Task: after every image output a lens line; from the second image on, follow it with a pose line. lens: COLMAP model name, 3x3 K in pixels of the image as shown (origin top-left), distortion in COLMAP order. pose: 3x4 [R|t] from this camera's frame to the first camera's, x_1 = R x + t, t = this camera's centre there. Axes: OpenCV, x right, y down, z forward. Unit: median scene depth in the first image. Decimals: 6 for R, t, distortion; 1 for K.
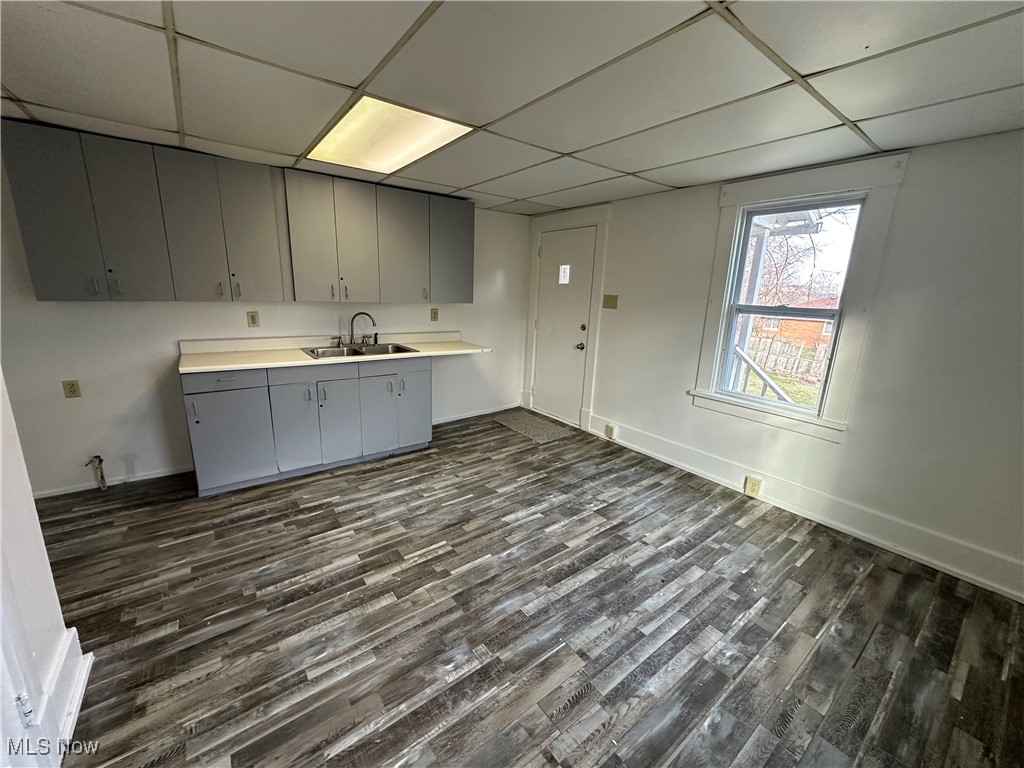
lens RADIAL K [[408.1, 0, 514.5], [0, 408.1, 385.6], [0, 0, 1]] dist [-0.001729, 0.000604]
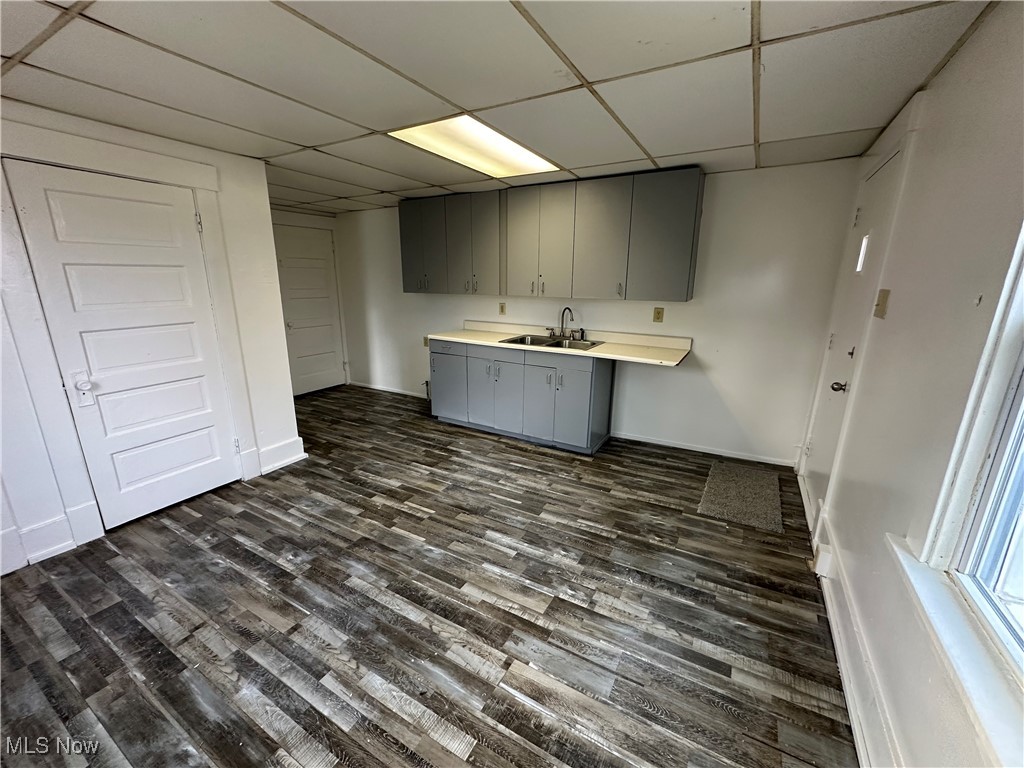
lens RADIAL K [[408.1, 0, 509.2], [0, 408.1, 384.7], [0, 0, 1]] dist [-0.001729, 0.000604]
pose [[0.385683, 0.202899, -0.900045, 0.781967], [-0.211791, 0.968940, 0.127675, -0.124489], [0.897994, 0.141379, 0.416675, 0.640901]]
